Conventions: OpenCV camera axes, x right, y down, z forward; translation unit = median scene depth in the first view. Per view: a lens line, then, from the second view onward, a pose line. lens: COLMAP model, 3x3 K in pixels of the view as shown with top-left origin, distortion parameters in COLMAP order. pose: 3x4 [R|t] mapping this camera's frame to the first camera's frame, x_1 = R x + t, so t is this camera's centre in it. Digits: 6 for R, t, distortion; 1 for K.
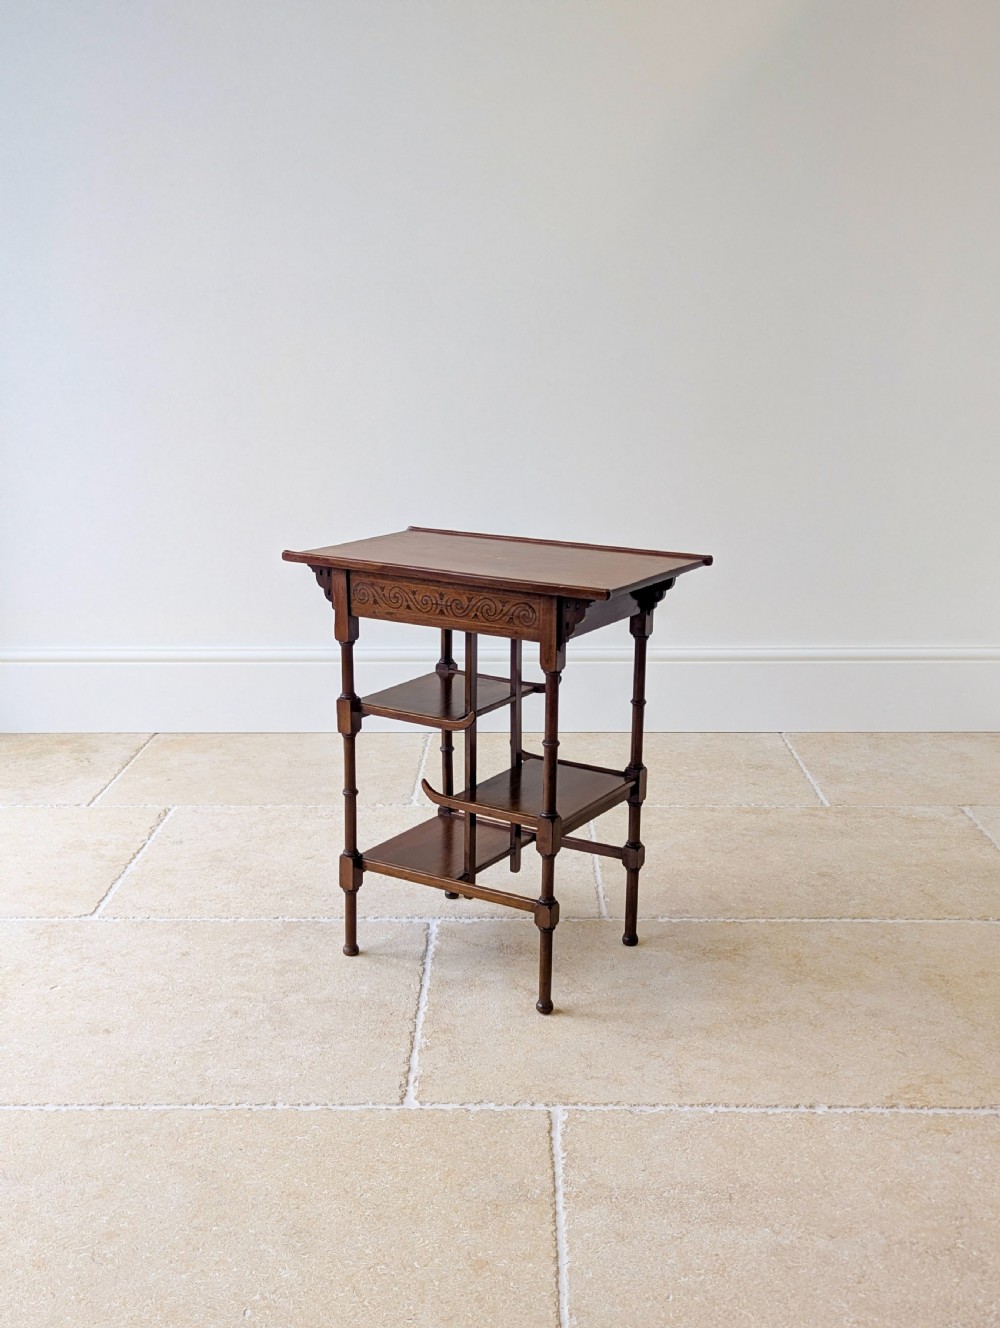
lens RADIAL K [[1410.1, 0, 488.6], [0, 1410.1, 661.8], [0, 0, 1]] dist [0.066321, -0.008097]
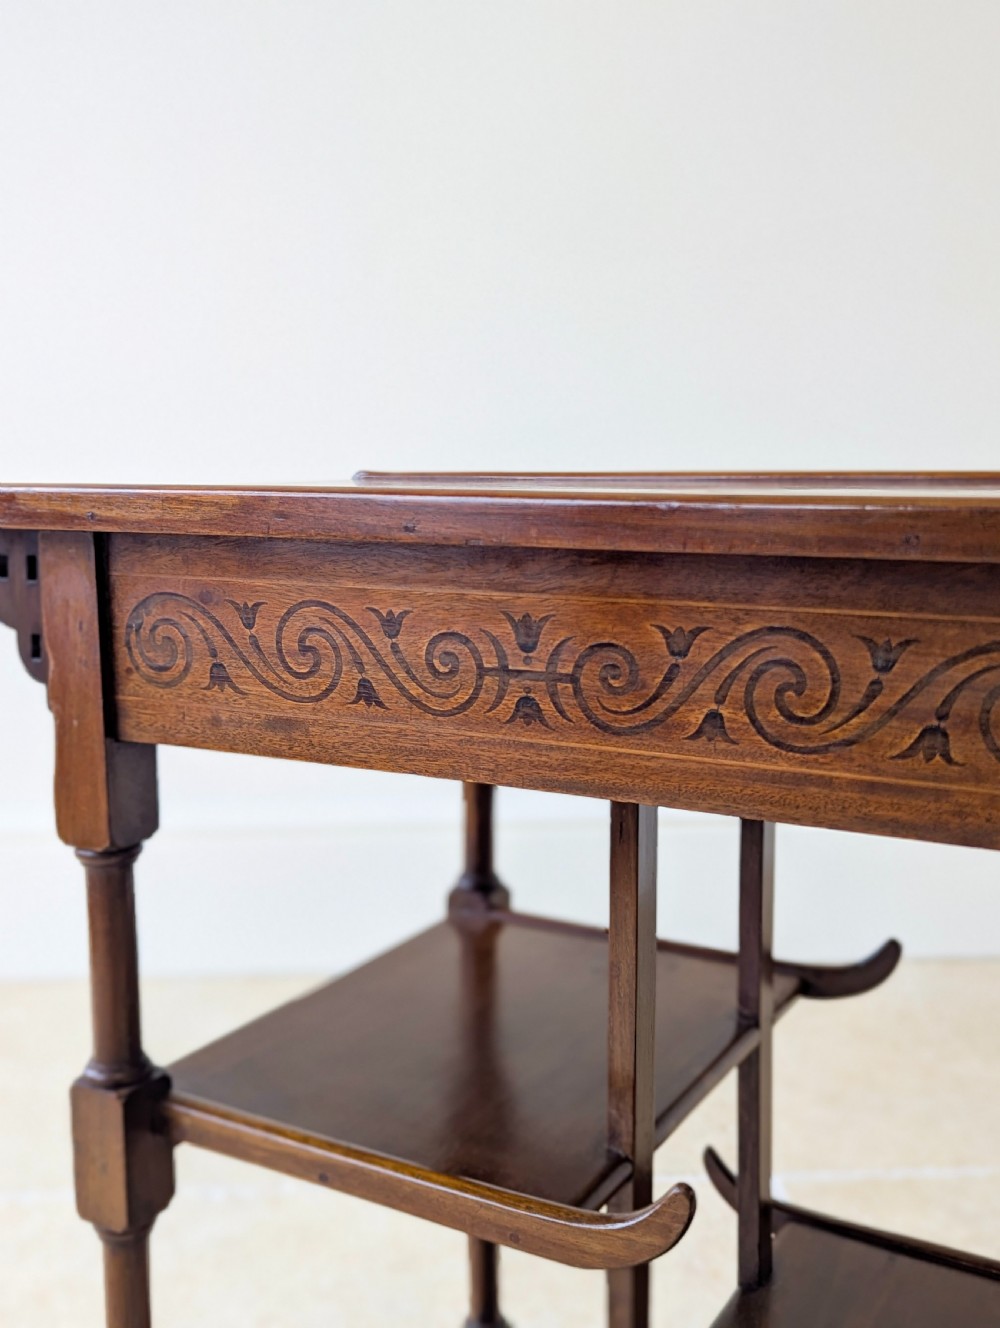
lens RADIAL K [[1411.9, 0, 506.6], [0, 1411.9, 661.1], [0, 0, 1]] dist [0.057402, -0.002996]
pose [[0.998516, -0.013341, 0.052804, -0.045487], [0.018442, 0.995083, -0.097312, -0.021431], [-0.051246, 0.098141, 0.993852, 0.763525]]
